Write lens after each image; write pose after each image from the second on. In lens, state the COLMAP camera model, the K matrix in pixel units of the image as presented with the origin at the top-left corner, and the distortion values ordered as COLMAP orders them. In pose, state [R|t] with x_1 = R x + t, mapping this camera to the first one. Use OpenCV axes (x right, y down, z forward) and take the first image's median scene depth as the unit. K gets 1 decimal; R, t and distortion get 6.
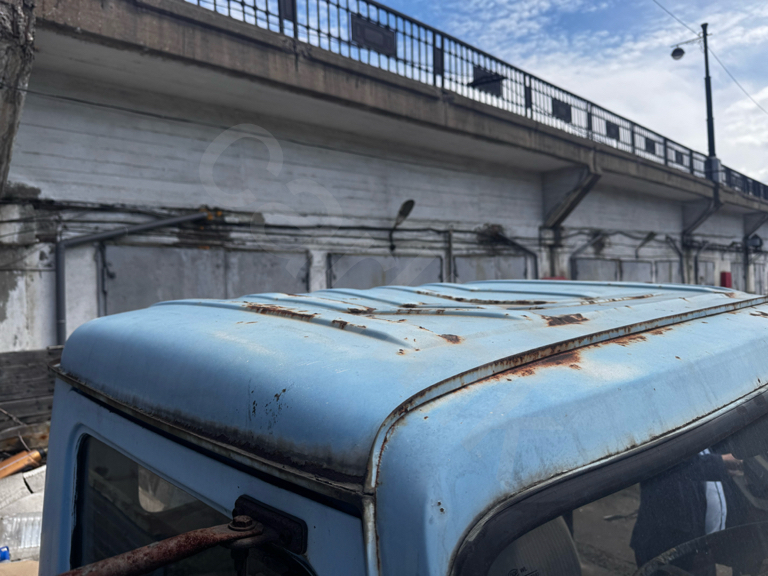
lens RADIAL K [[539.4, 0, 384.0], [0, 539.4, 288.0], [0, 0, 1]] dist [0.058004, -0.104027]
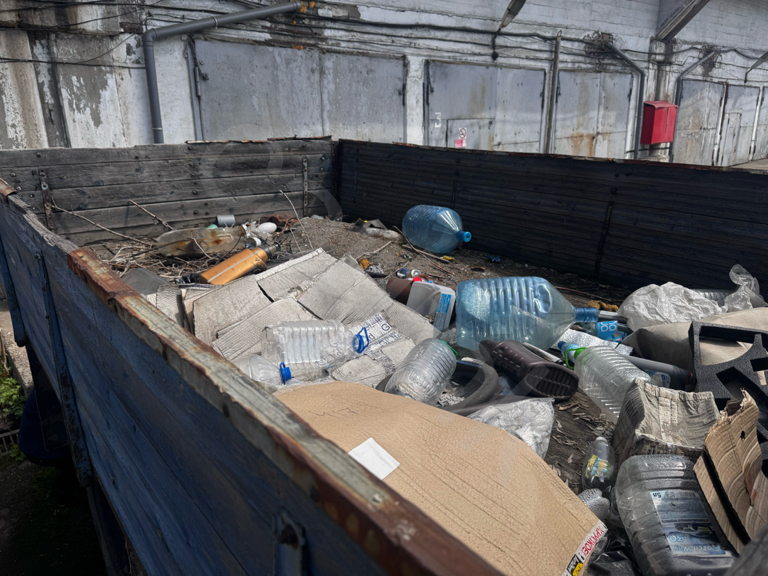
lens RADIAL K [[540.8, 0, 384.0], [0, 540.8, 288.0], [0, 0, 1]] dist [-0.001484, -0.004628]
pose [[0.997003, 0.035476, -0.068753, -0.104972], [-0.013664, 0.955442, 0.294863, 0.031633], [0.076150, -0.293039, 0.953063, 0.065738]]
